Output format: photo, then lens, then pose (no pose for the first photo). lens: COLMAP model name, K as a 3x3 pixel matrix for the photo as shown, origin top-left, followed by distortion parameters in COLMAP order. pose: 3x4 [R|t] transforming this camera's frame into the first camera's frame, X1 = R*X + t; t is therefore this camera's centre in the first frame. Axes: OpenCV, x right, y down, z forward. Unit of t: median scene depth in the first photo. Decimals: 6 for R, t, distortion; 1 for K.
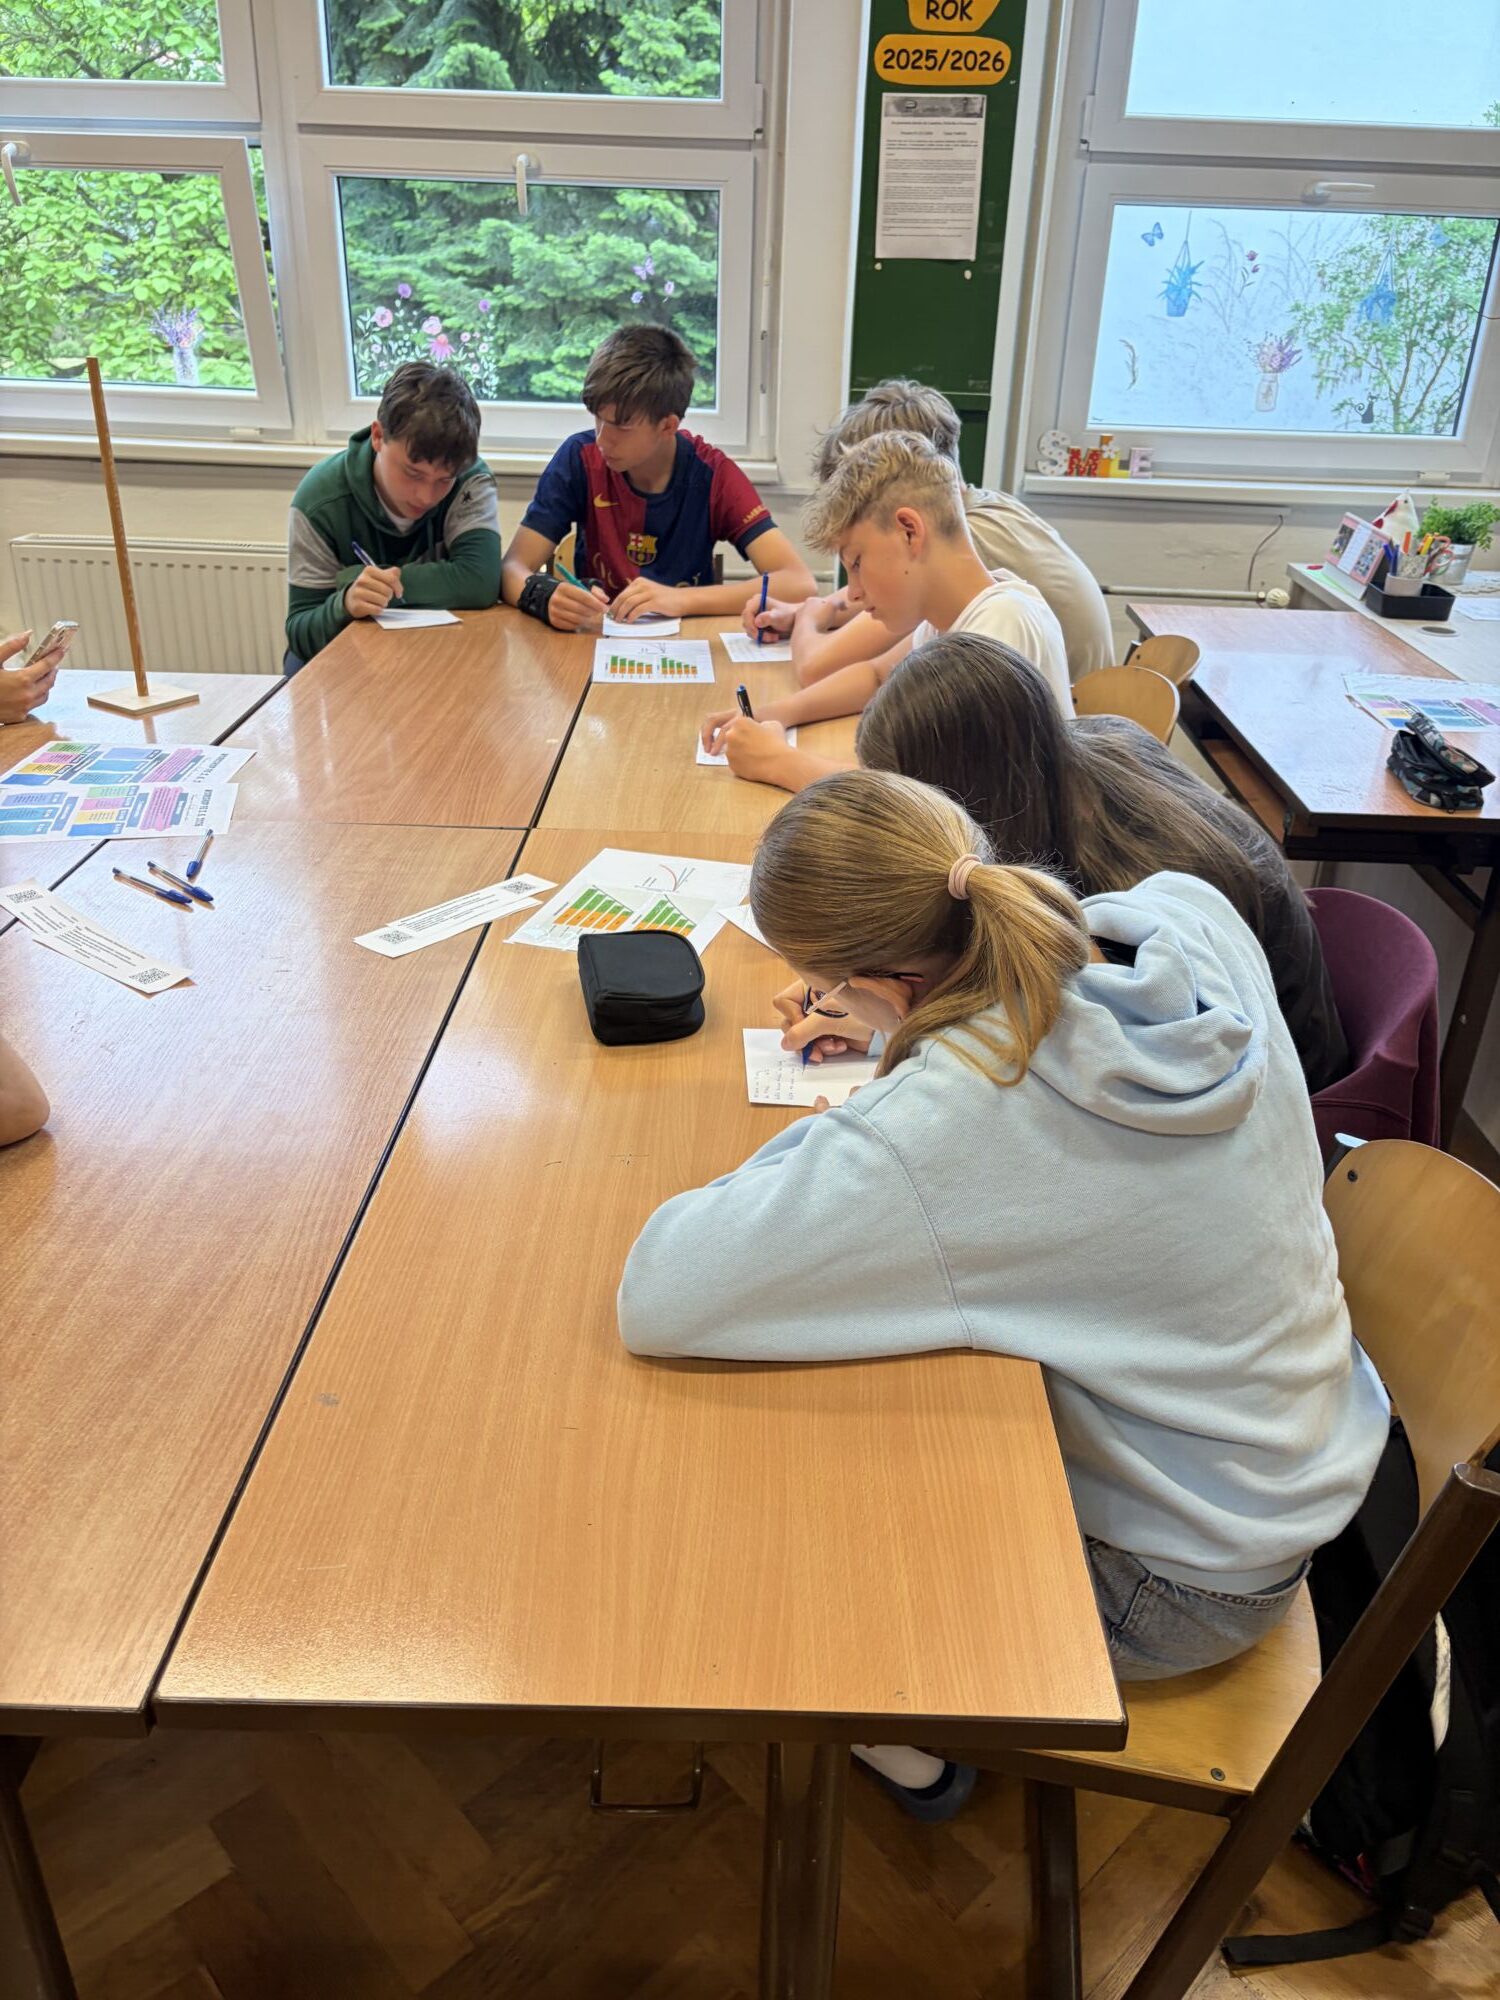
lens RADIAL K [[1502.5, 0, 757.9], [0, 1502.5, 988.5], [0, 0, 1]] dist [0.013141, -0.007638]
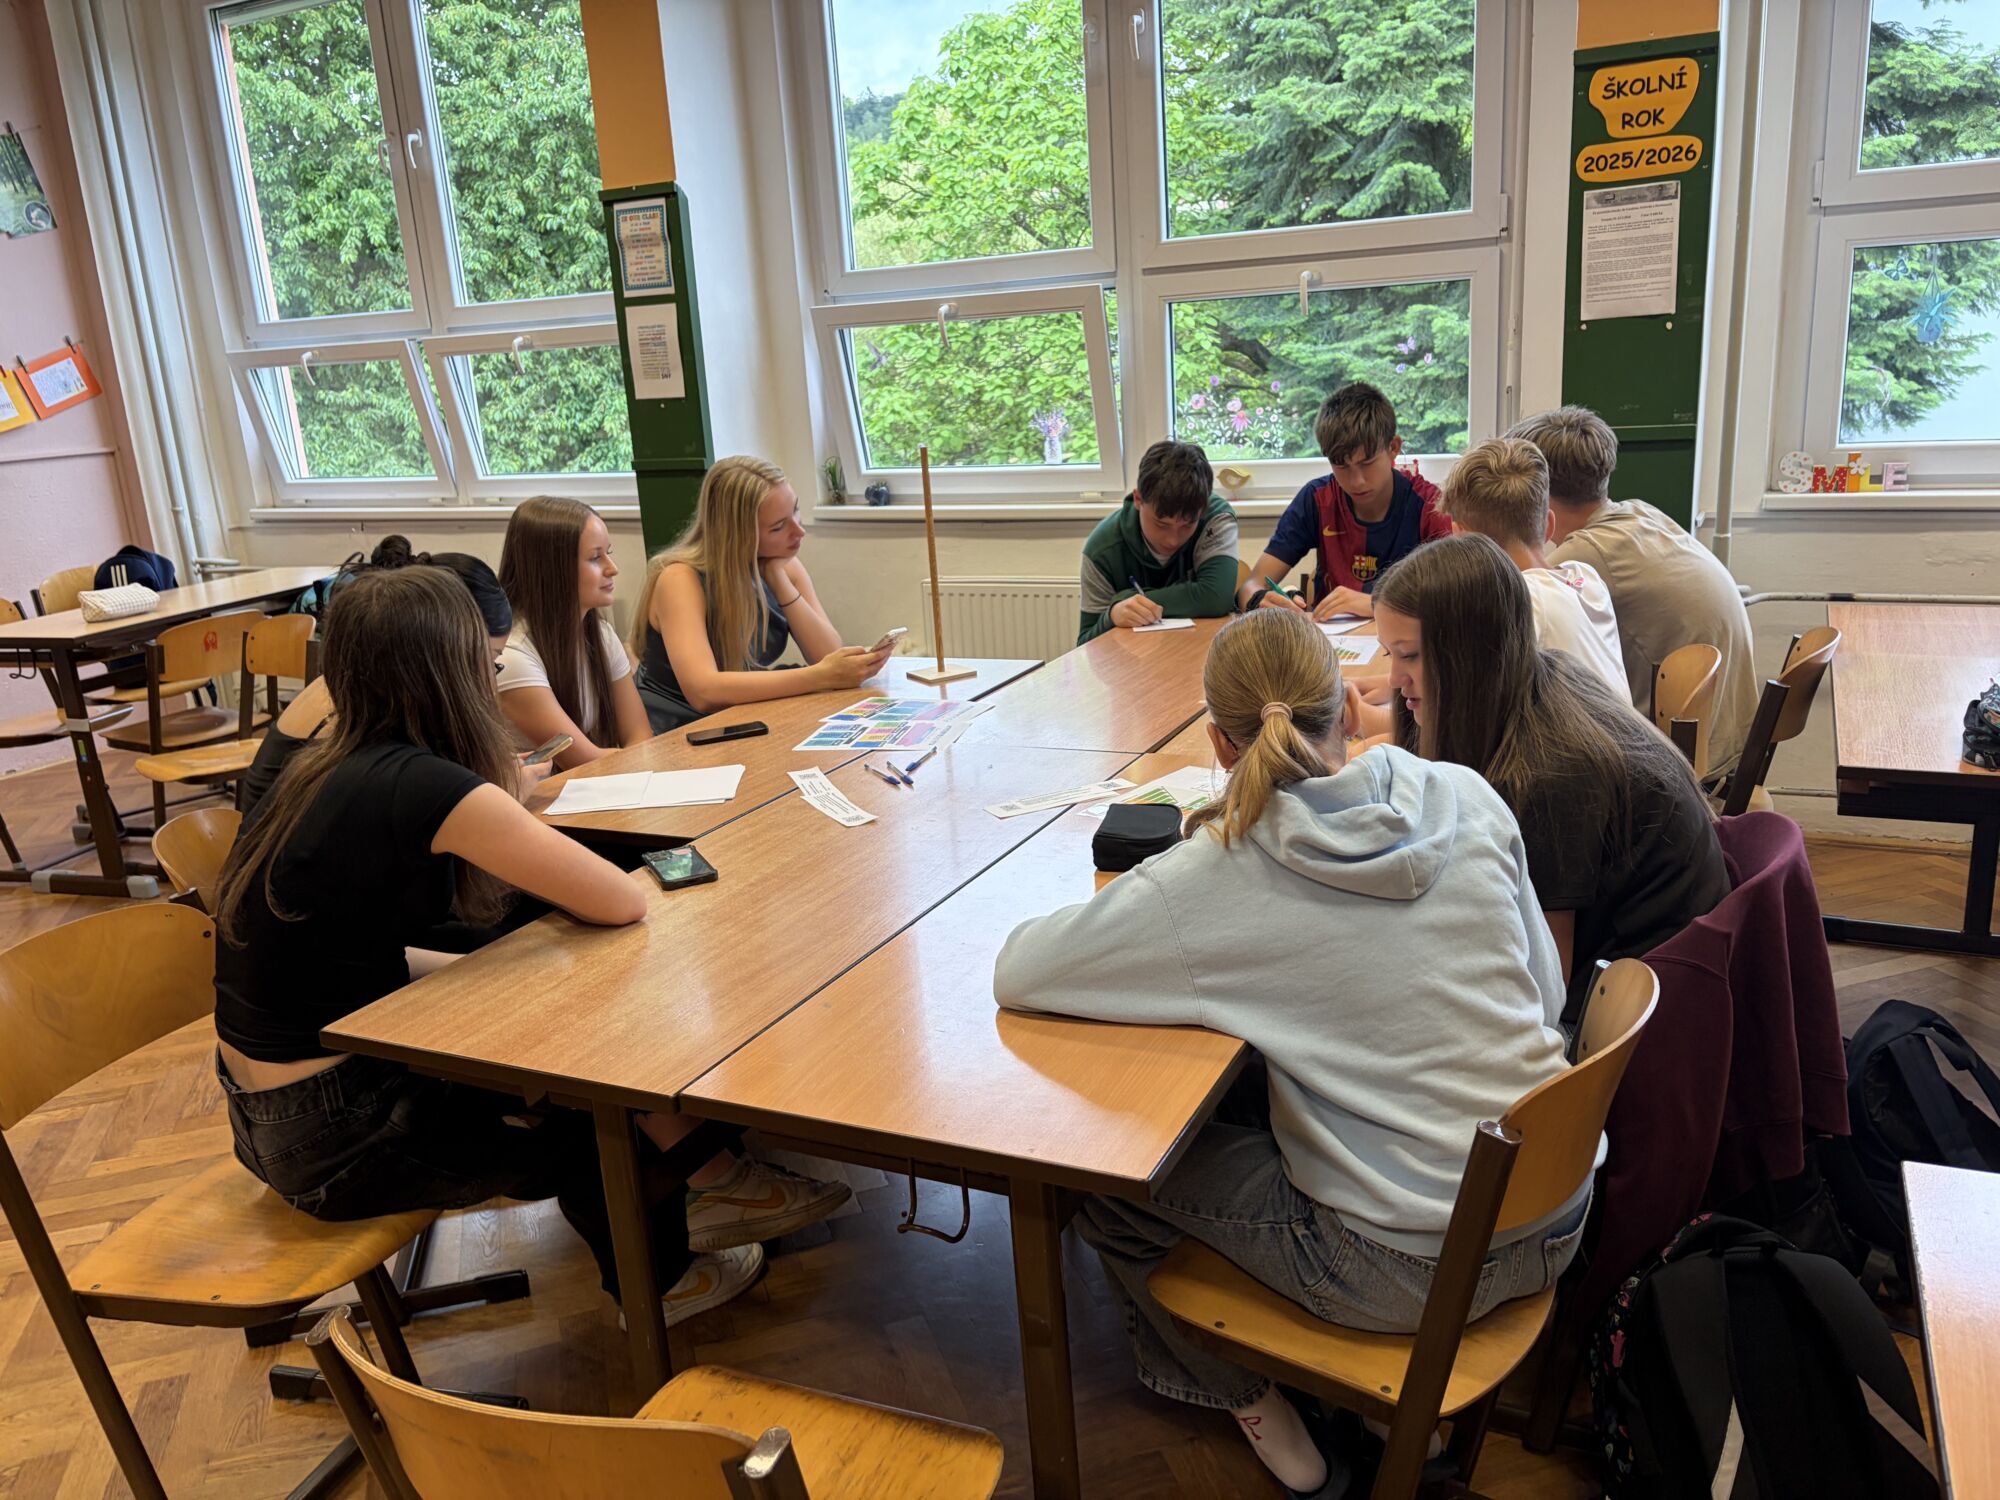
lens RADIAL K [[1502.5, 0, 996.0], [0, 1502.5, 756.6], [0, 0, 1]] dist [0.013141, -0.007638]
pose [[0.893619, 0.026230, -0.448060, 0.185182], [-0.107583, 0.981706, -0.157096, 0.068503], [0.435742, 0.188587, 0.880093, -0.140382]]
